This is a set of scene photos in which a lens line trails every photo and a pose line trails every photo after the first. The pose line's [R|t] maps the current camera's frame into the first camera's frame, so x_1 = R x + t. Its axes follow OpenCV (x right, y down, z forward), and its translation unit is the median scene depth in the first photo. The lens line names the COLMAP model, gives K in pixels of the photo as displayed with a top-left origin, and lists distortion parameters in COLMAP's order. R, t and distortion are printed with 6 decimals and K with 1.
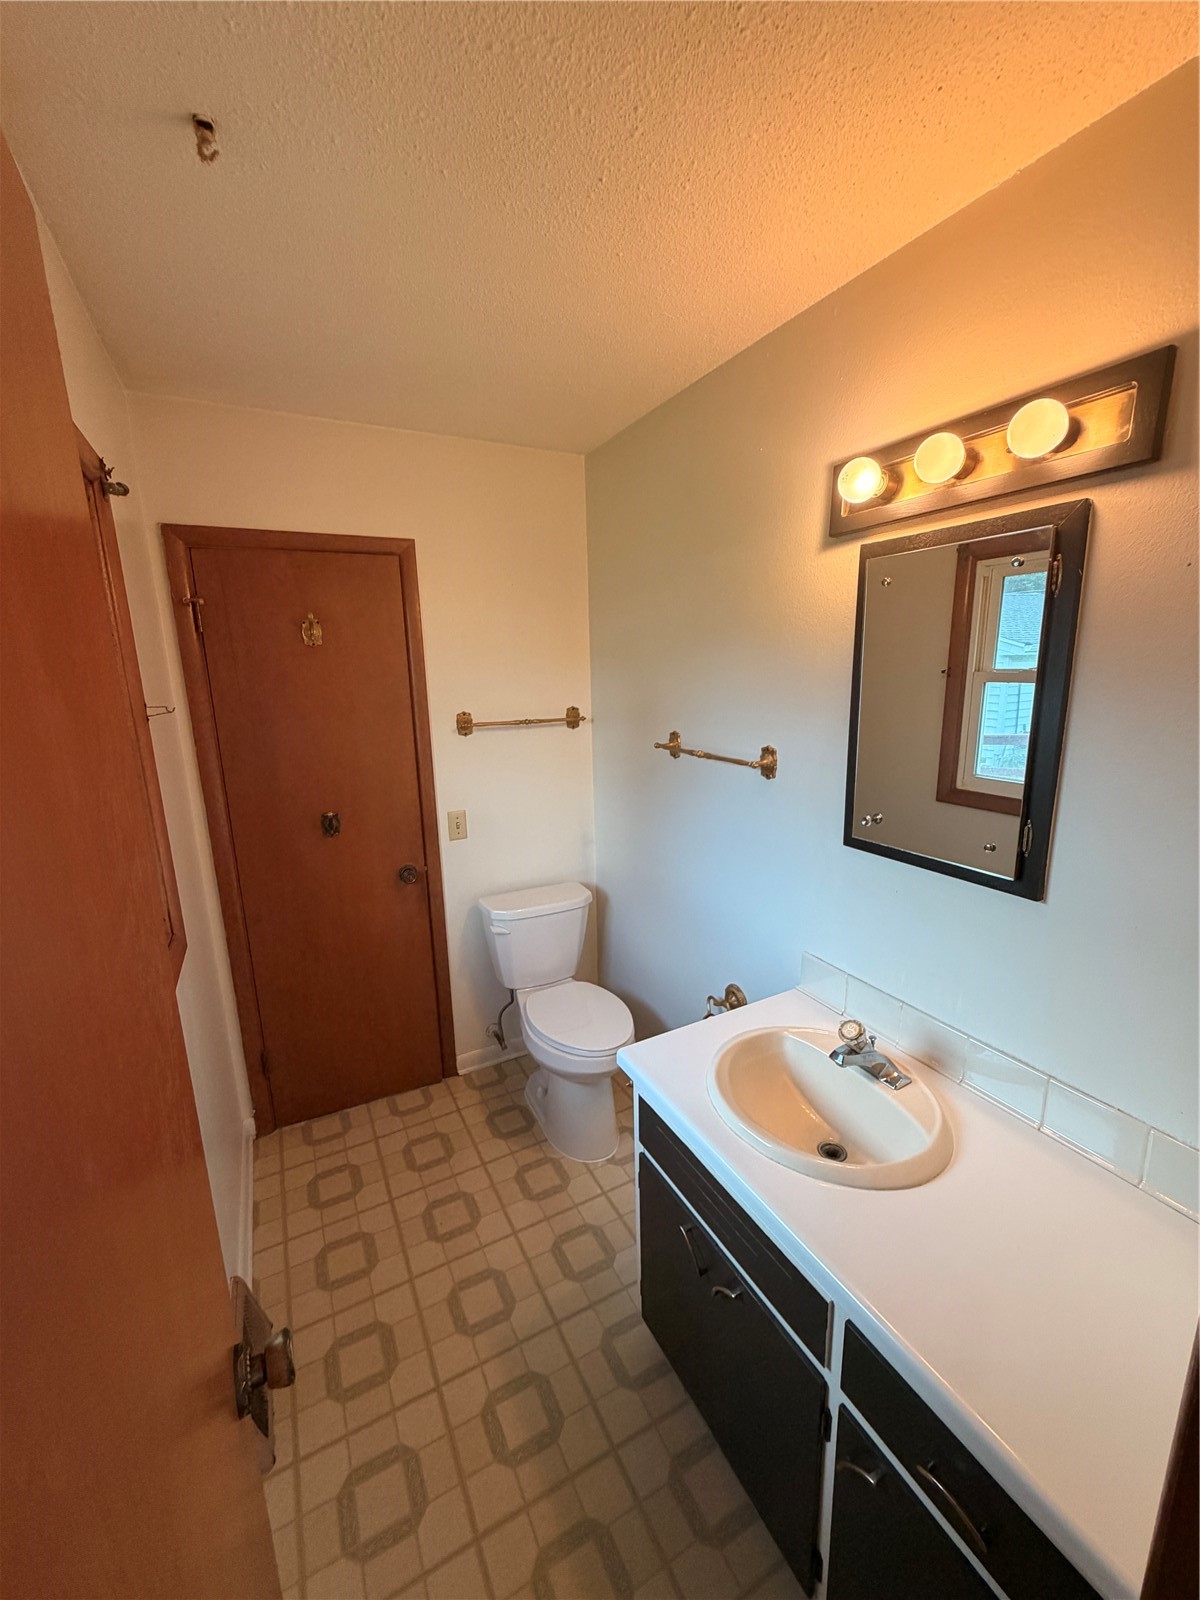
lens RADIAL K [[639.1, 0, 602.8], [0, 639.1, 798.9], [0, 0, 1]] dist [-0.002636, 0.000662]
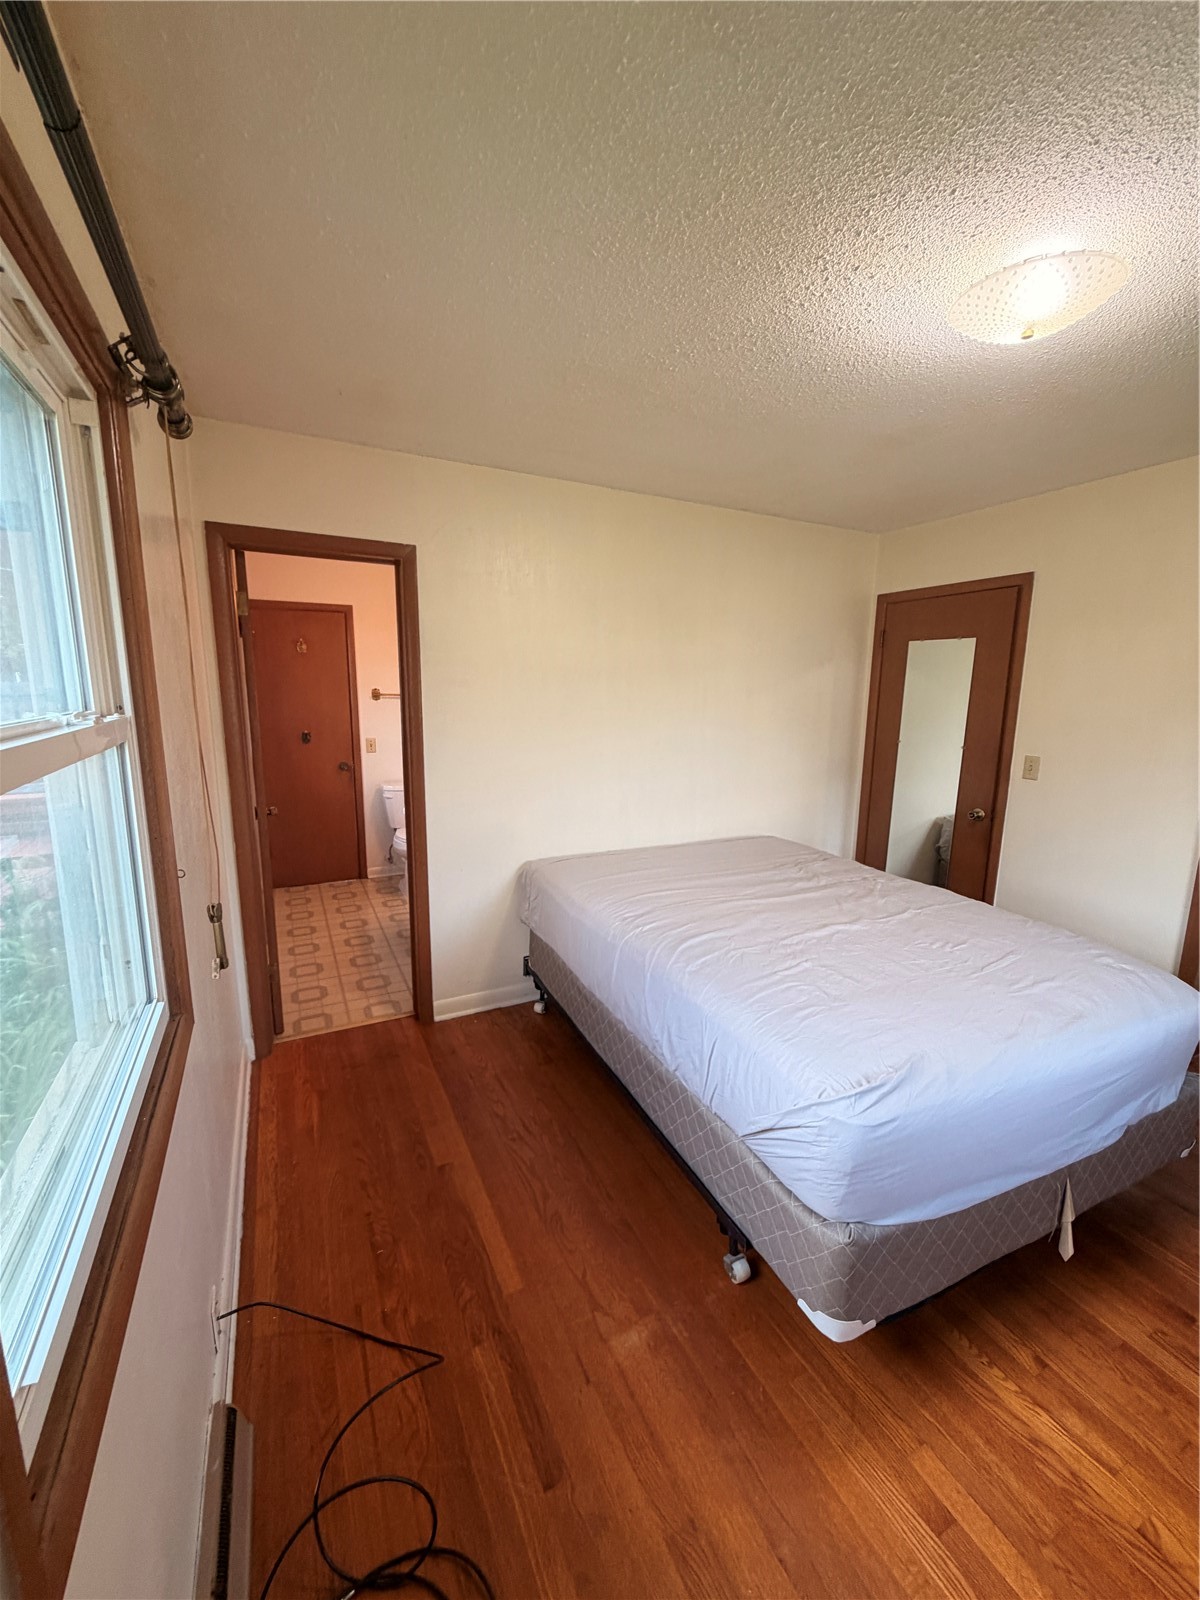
lens RADIAL K [[639.1, 0, 594.4], [0, 639.1, 796.0], [0, 0, 1]] dist [-0.002636, 0.000662]
pose [[0.999165, 0.032620, -0.024615, 0.542751], [-0.033557, 0.998688, -0.038677, 0.262816], [0.023321, 0.039471, 0.998949, -1.002897]]
